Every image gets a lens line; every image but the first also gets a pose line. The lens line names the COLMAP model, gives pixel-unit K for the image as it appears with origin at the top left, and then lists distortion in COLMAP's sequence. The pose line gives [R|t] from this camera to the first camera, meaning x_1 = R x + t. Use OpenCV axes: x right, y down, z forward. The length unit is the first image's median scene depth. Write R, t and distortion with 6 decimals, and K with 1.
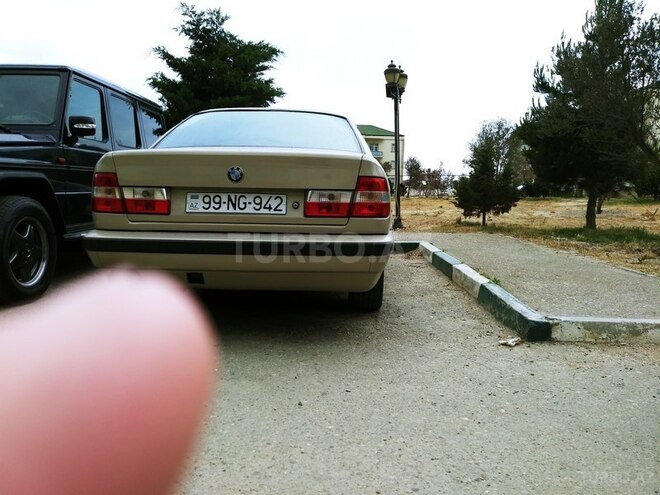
lens RADIAL K [[515.8, 0, 331.8], [0, 515.8, 247.3], [0, 0, 1]] dist [0.013923, -0.008880]
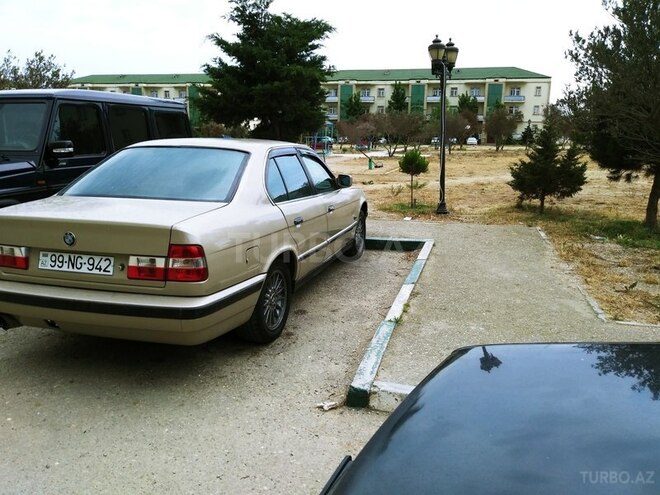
lens RADIAL K [[515.8, 0, 333.6], [0, 515.8, 246.1], [0, 0, 1]] dist [0.013923, -0.008880]
pose [[0.968817, 0.039688, -0.244579, 0.627511], [-0.016556, 0.995251, 0.095919, -0.237427], [0.247224, -0.088879, 0.964873, 0.059801]]
